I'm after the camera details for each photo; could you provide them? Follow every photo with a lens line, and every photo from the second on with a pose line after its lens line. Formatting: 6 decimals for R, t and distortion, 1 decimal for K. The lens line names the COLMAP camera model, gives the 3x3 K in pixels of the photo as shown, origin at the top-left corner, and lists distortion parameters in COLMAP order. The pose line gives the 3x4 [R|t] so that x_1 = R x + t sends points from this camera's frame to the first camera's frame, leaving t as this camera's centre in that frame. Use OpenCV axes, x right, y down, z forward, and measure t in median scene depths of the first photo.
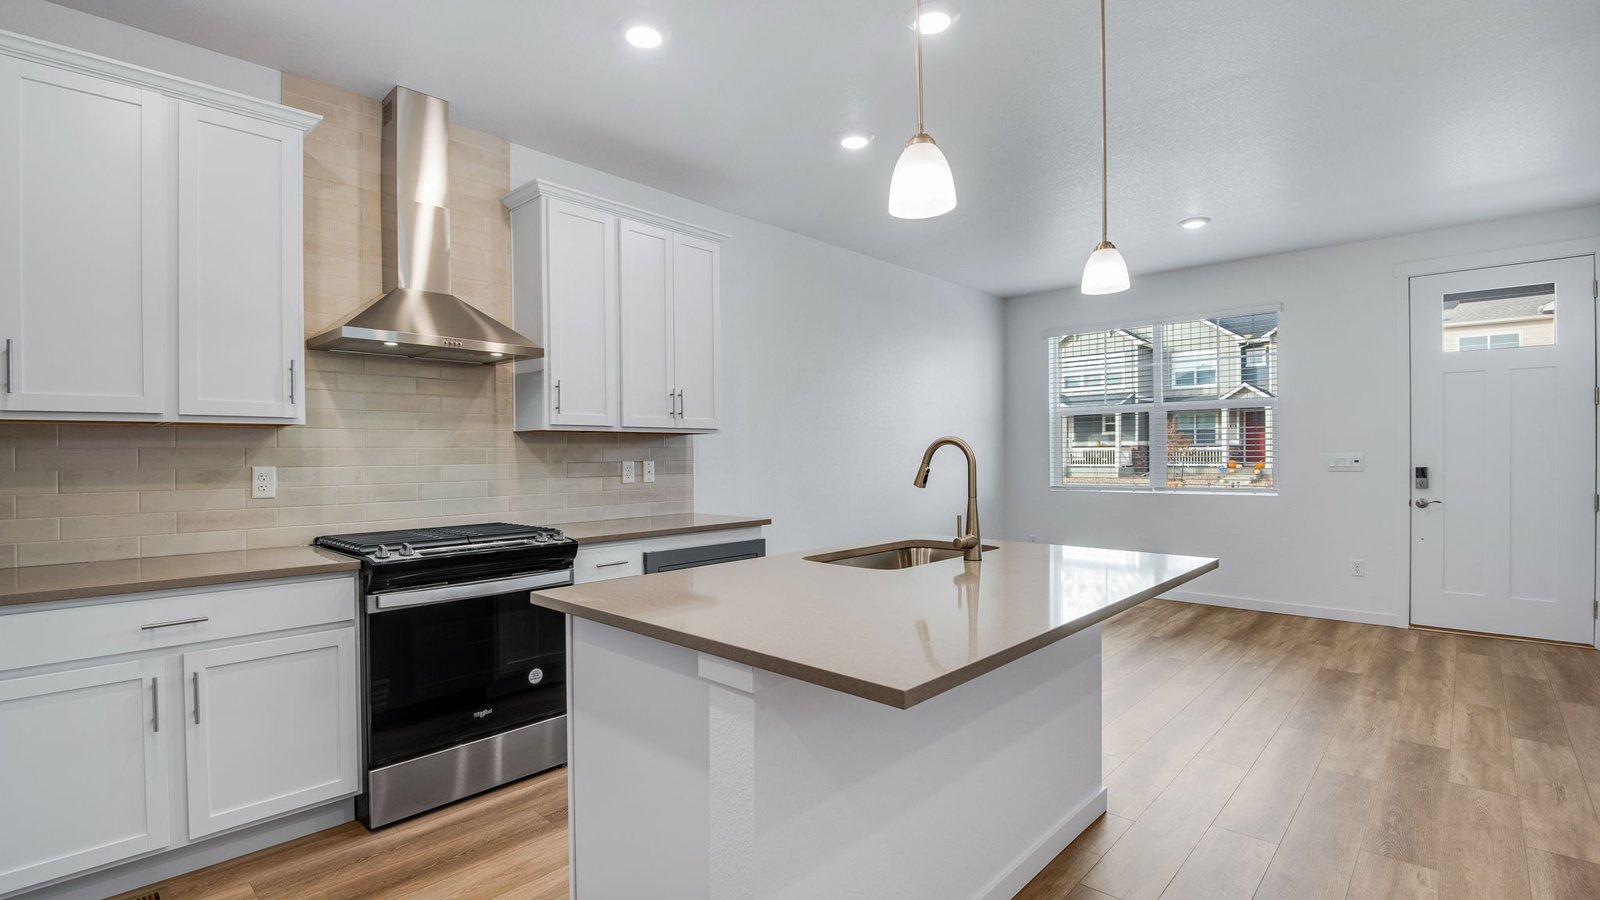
lens RADIAL K [[749.0, 0, 803.8], [0, 749.0, 456.7], [0, 0, 1]] dist [-0.008429, -0.000572]
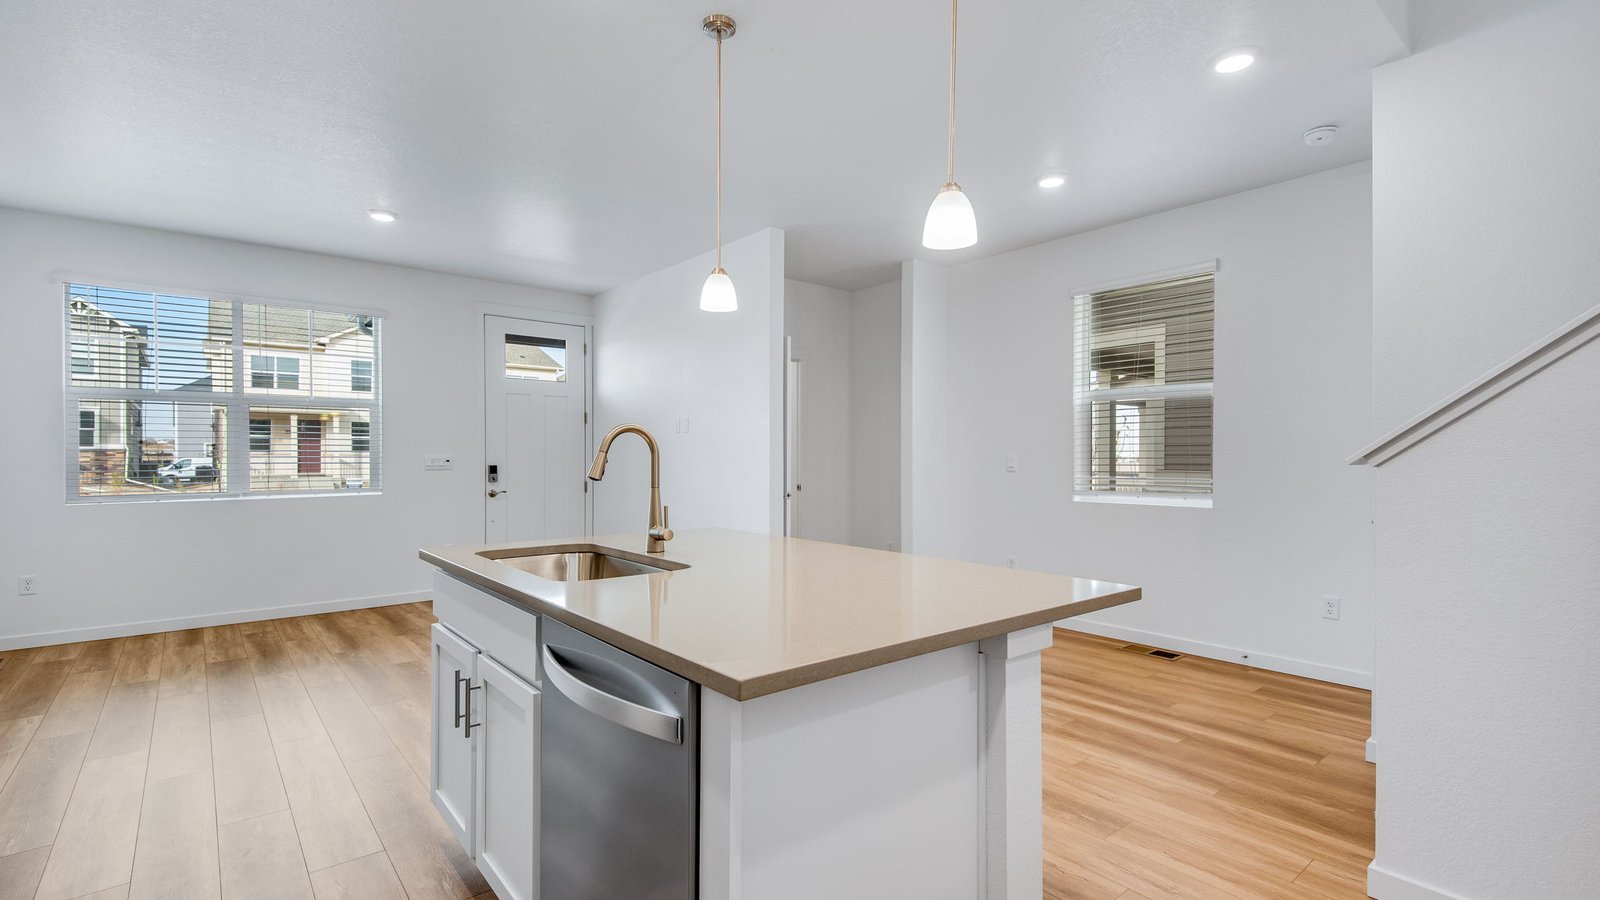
lens RADIAL K [[711.0, 0, 798.6], [0, 711.0, 462.4], [0, 0, 1]] dist [0.000057, -0.000187]
pose [[0.124157, -0.001053, 0.992262, -0.377791], [0.002354, 0.999997, 0.000767, 0.011363], [-0.992260, 0.002241, 0.124159, 0.392801]]
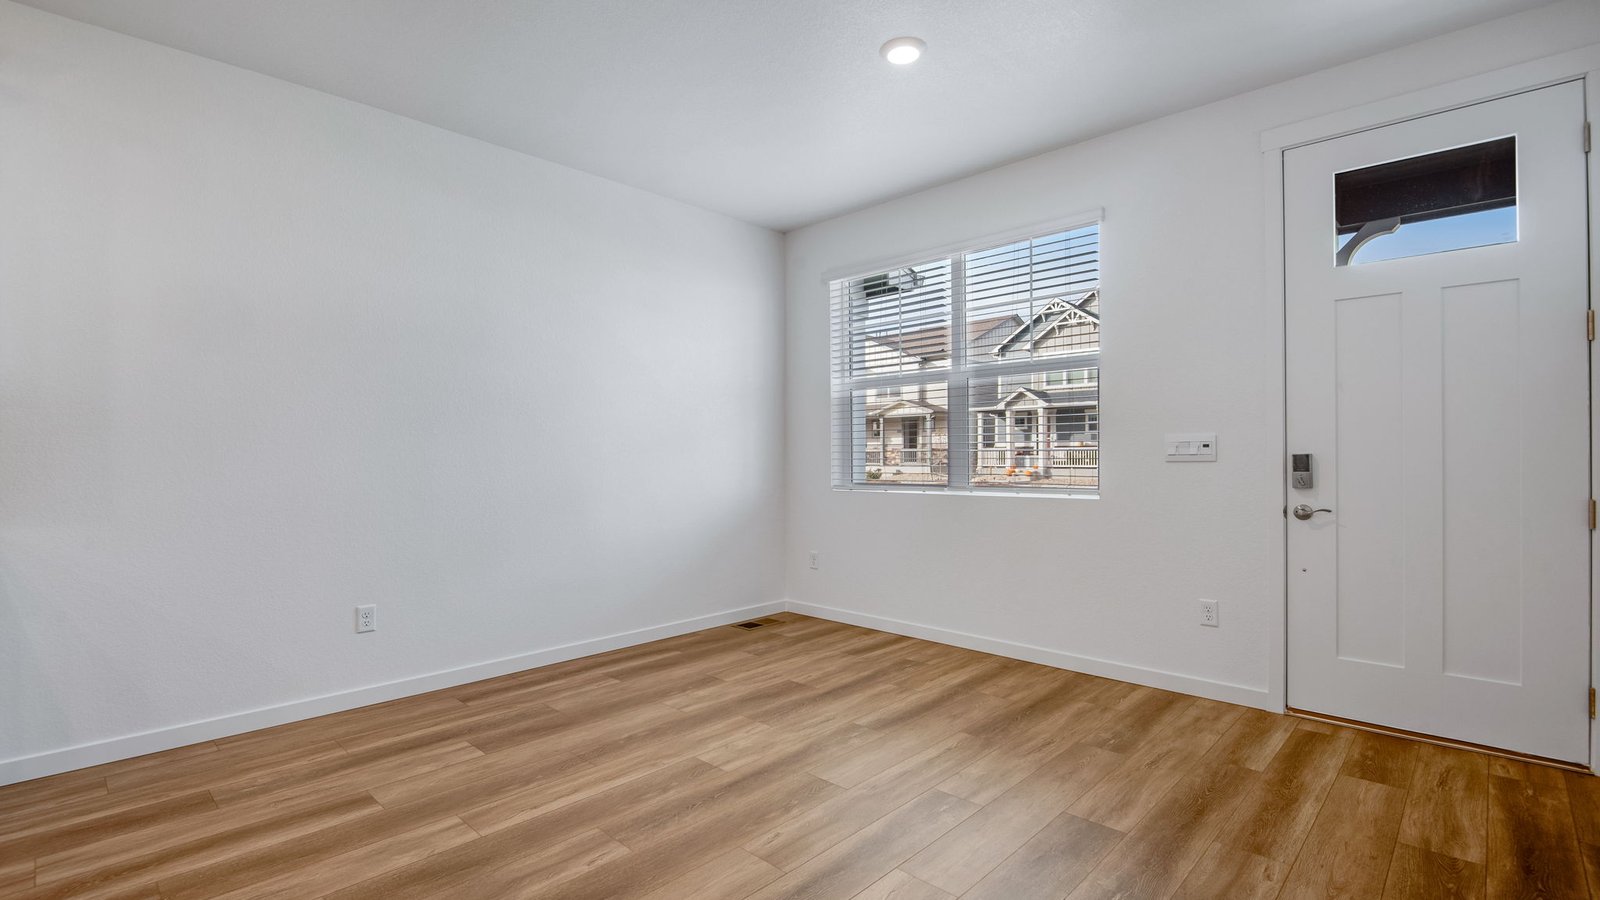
lens RADIAL K [[740.6, 0, 800.0], [0, 740.6, 450.0], [0, 0, 1]] dist [0.022651, -0.009946]
pose [[0.999788, 0.004442, -0.020104, 0.506464], [-0.004660, 0.999931, -0.010787, 0.022956], [0.020054, 0.010878, 0.999740, 0.440517]]
